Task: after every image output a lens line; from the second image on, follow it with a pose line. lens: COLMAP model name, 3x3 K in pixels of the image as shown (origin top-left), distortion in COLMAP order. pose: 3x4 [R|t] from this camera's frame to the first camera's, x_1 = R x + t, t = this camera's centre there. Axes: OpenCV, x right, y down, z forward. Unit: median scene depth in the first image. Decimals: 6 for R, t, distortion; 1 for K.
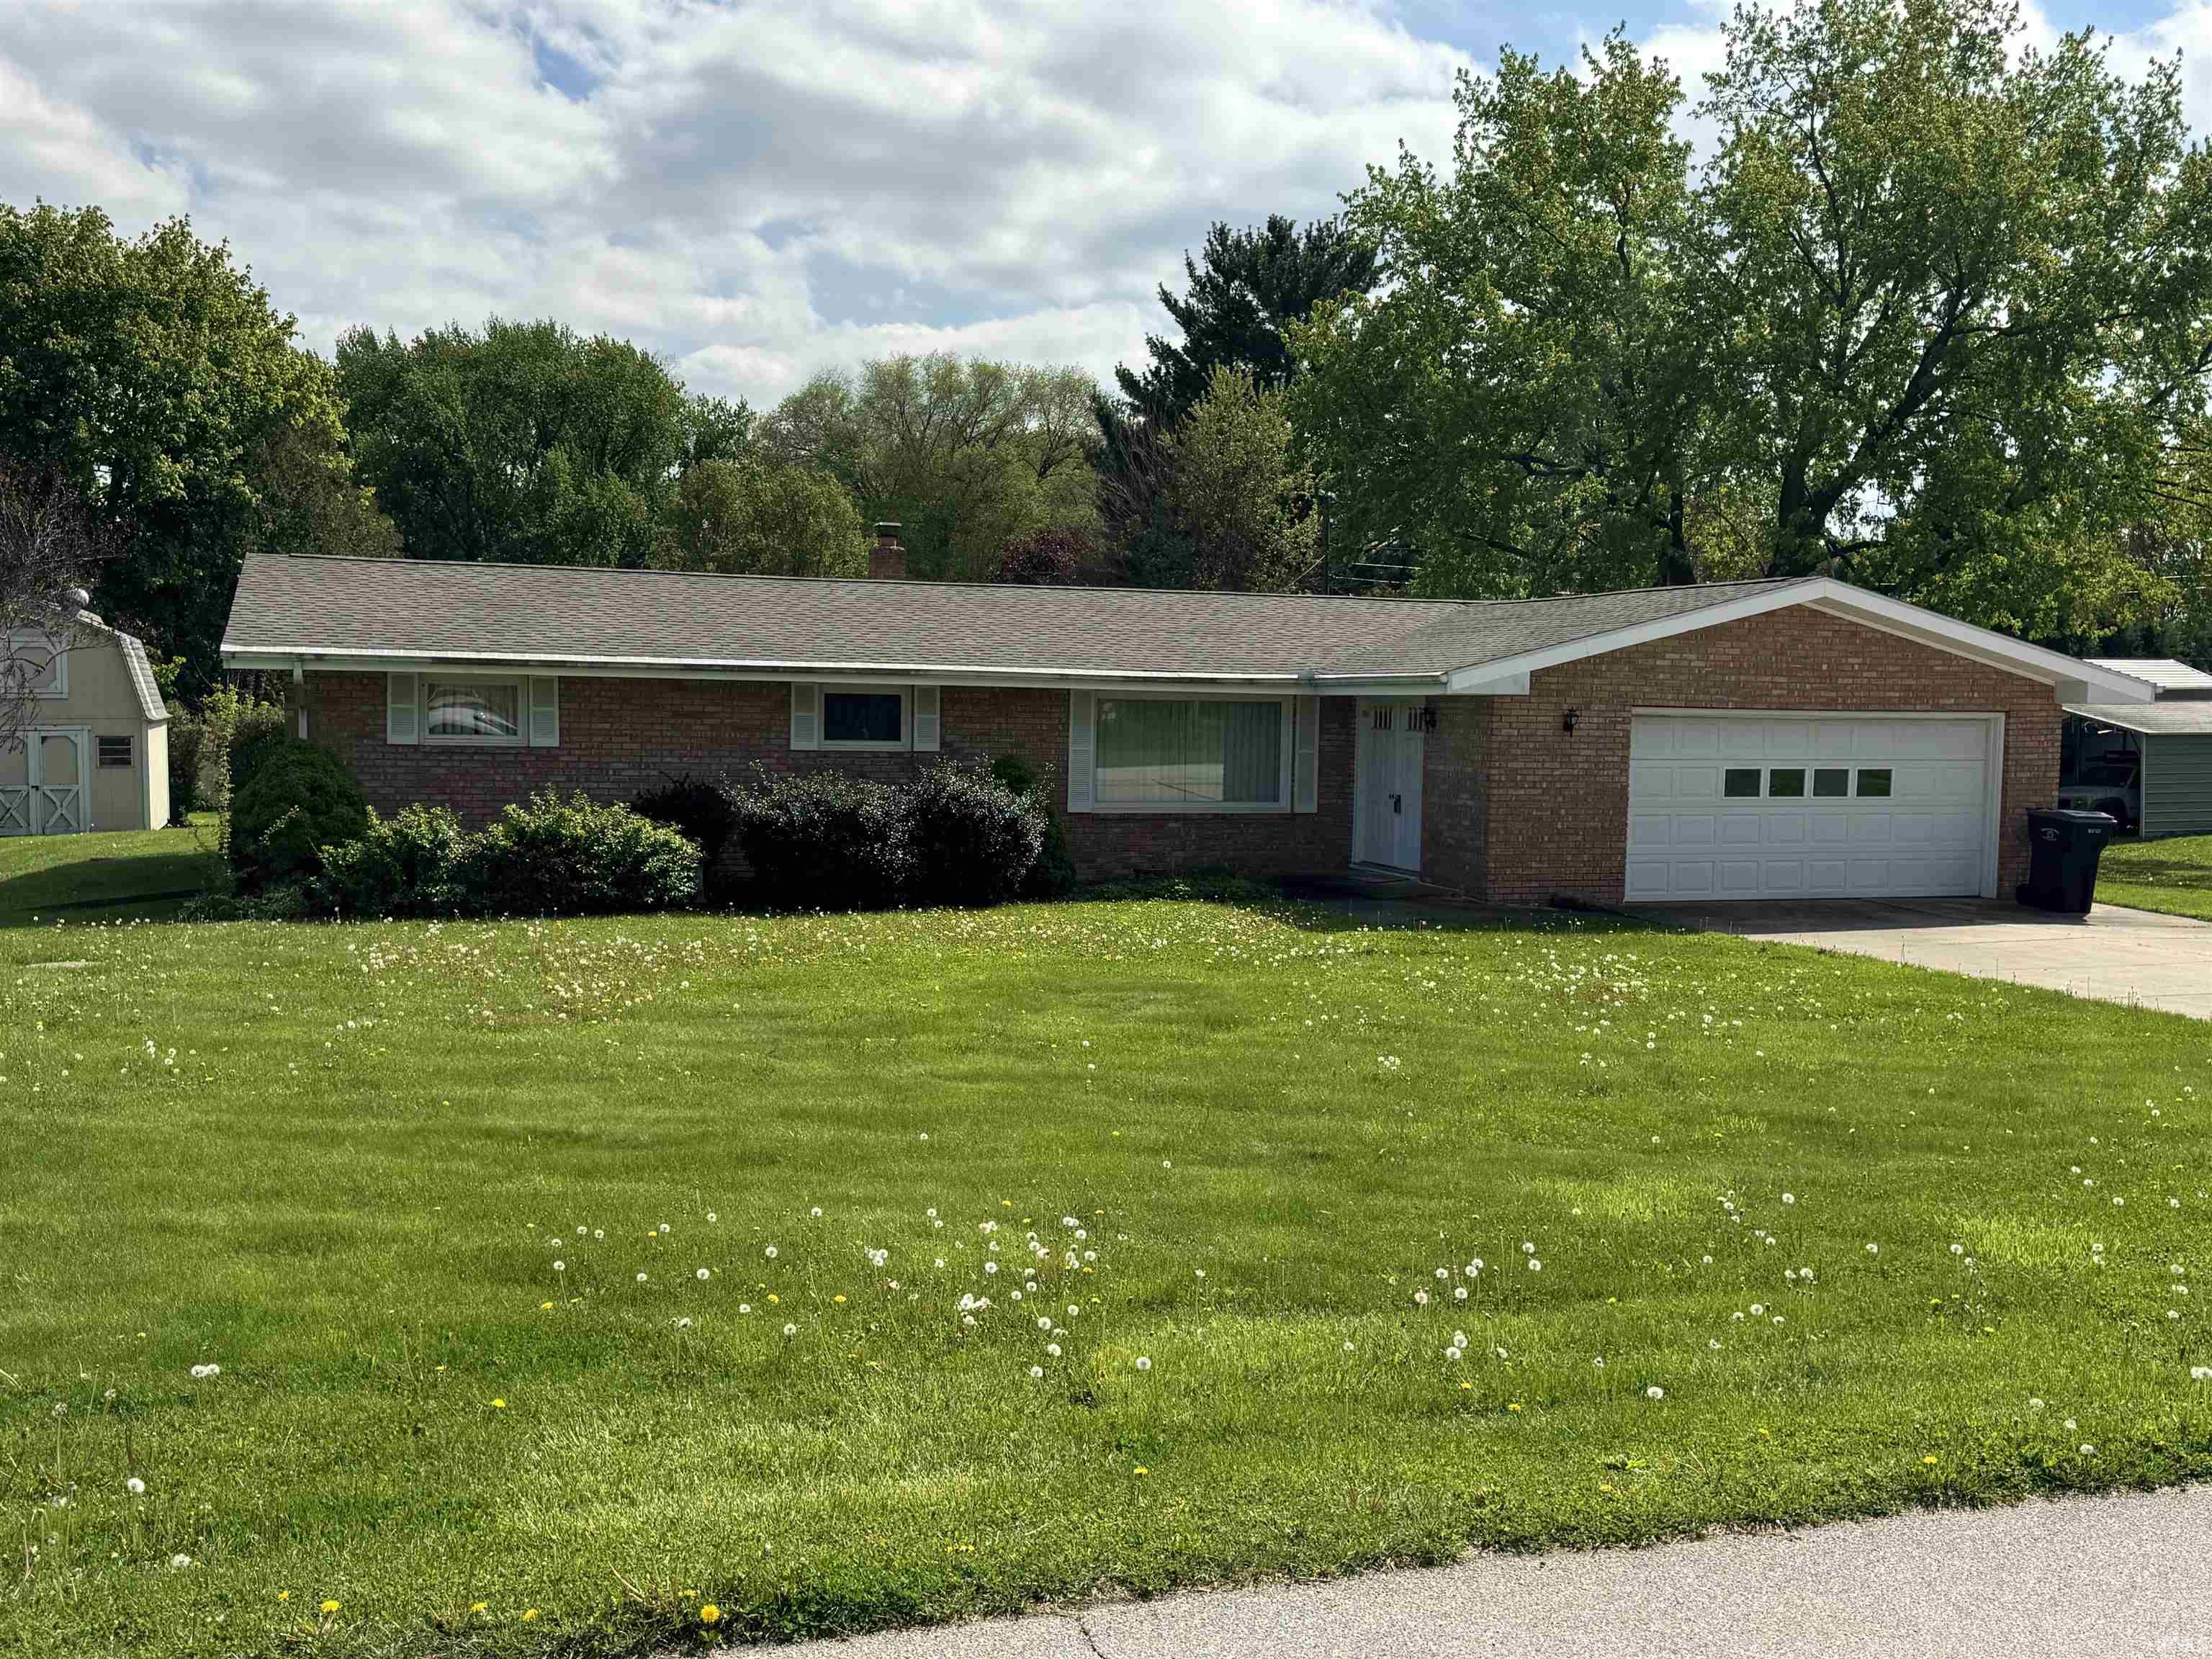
lens RADIAL K [[2187.8, 0, 1105.9], [0, 2187.8, 831.5], [0, 0, 1]] dist [0.007953, 0.000000]
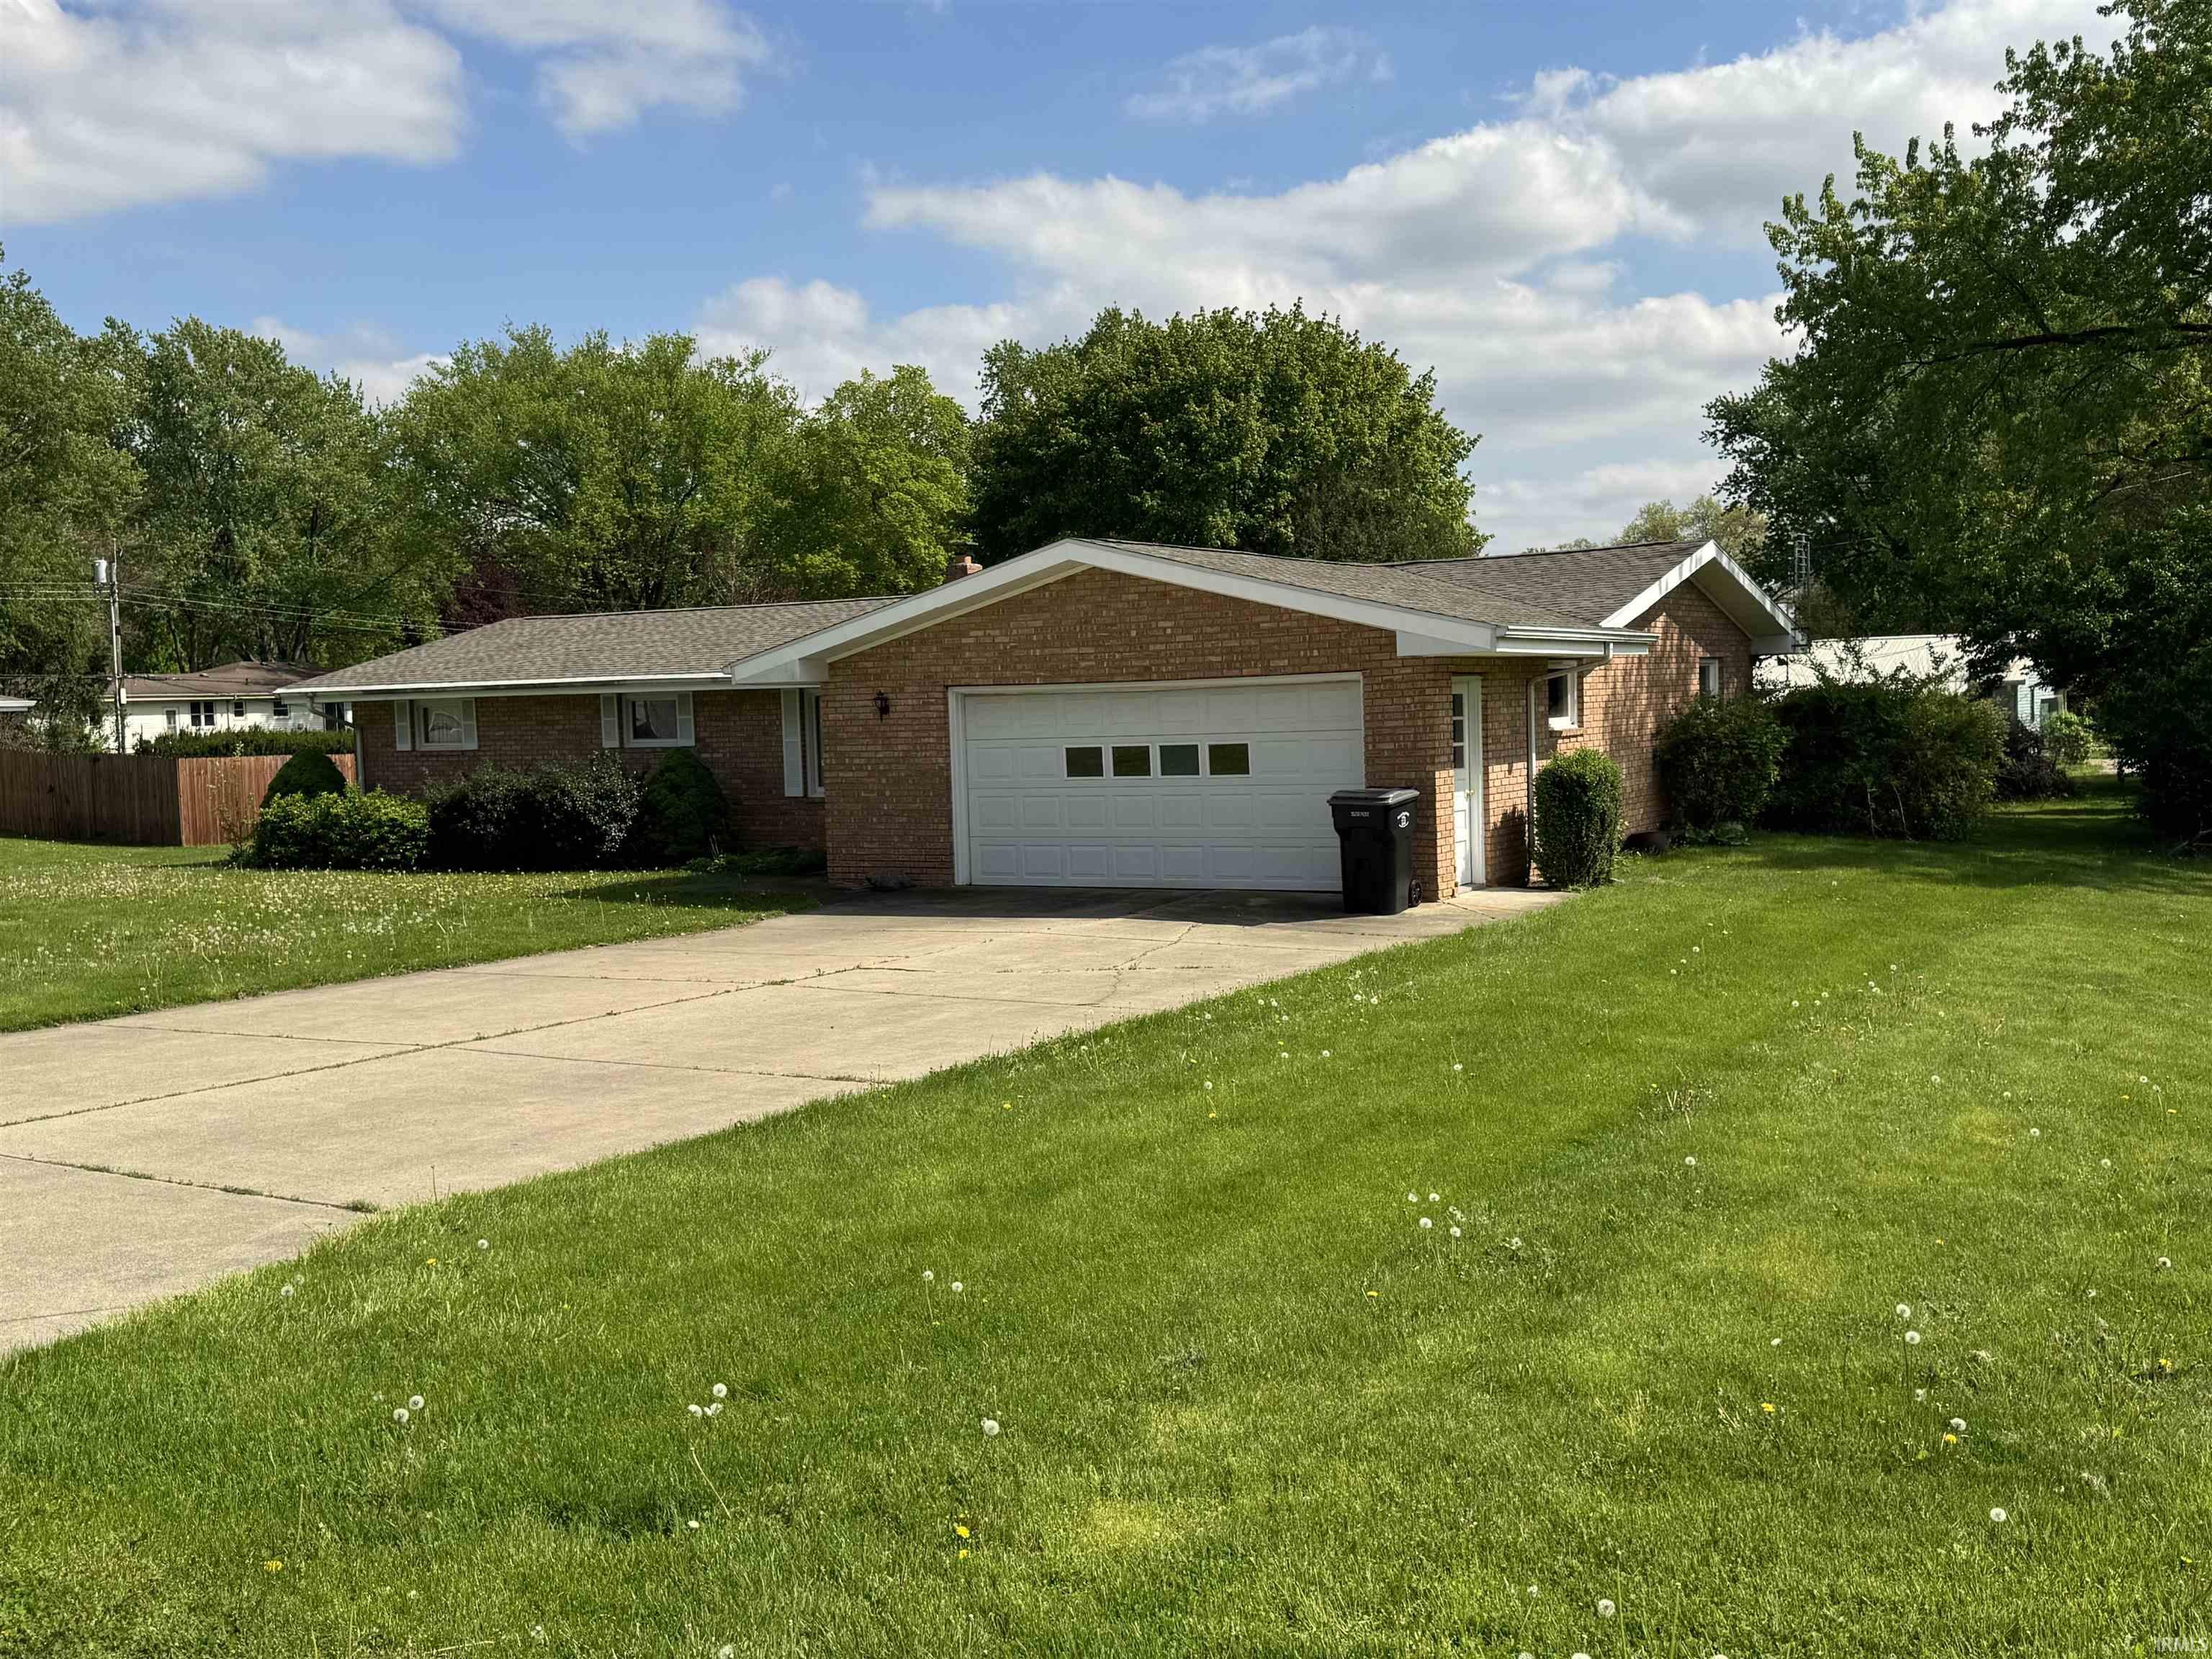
lens RADIAL K [[2187.8, 0, 1106.0], [0, 2187.8, 829.0], [0, 0, 1]] dist [0.007953, 0.000000]
pose [[0.650552, 0.007864, -0.759421, 1.027577], [-0.006782, 0.999967, 0.004545, 0.002079], [0.759431, 0.002193, 0.650584, 0.407797]]
